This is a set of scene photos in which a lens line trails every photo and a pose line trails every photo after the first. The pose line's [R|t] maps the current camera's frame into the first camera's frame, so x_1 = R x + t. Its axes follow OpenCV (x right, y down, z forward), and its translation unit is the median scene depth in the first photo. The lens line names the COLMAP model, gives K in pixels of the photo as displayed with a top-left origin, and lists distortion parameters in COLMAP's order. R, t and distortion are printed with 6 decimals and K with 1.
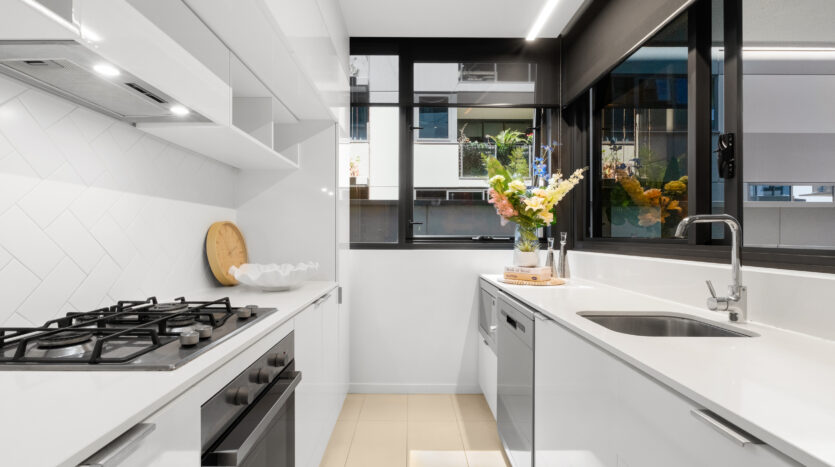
lens RADIAL K [[370.7, 0, 419.7], [0, 370.7, 233.2], [0, 0, 1]] dist [-0.002666, -0.000254]
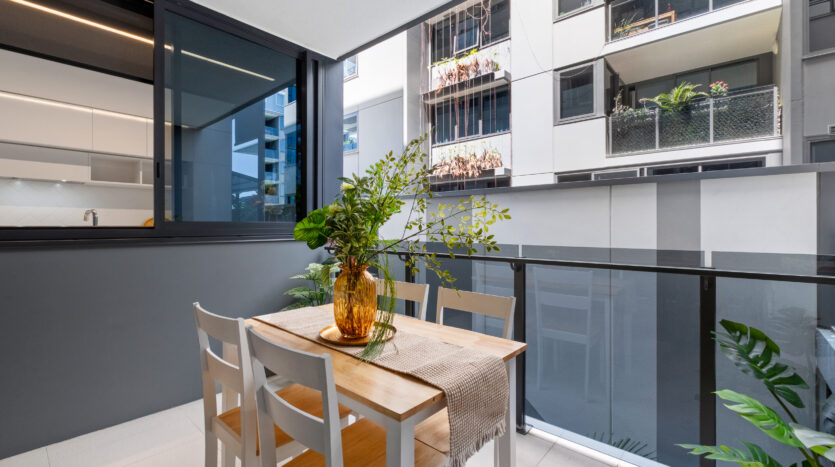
lens RADIAL K [[370.7, 0, 419.7], [0, 370.7, 233.2], [0, 0, 1]] dist [-0.002666, -0.000254]
pose [[0.745357, 0.009534, -0.666598, 0.357921], [0.008820, 0.999669, 0.024160, 0.003576], [0.666607, -0.023887, 0.745026, 0.071064]]
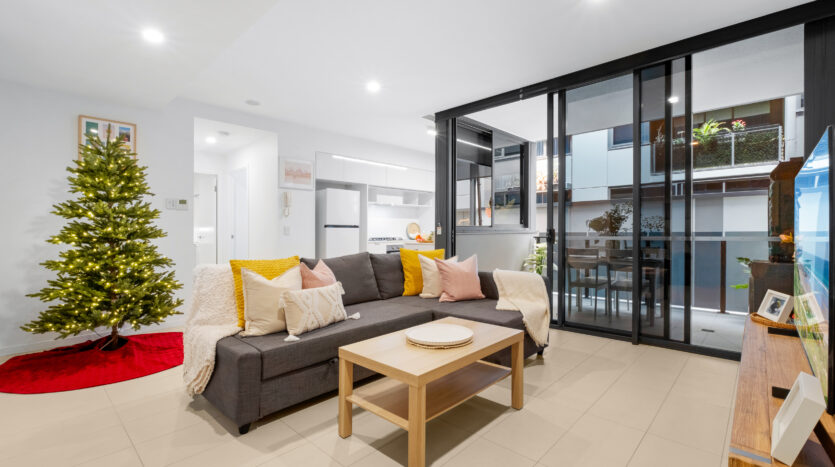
lens RADIAL K [[370.7, 0, 419.7], [0, 370.7, 233.2], [0, 0, 1]] dist [-0.002666, -0.000254]
pose [[0.714658, 0.004228, -0.699461, 0.393297], [0.011289, 0.999782, 0.017577, 0.002289], [0.699383, -0.020457, 0.714454, -0.300439]]
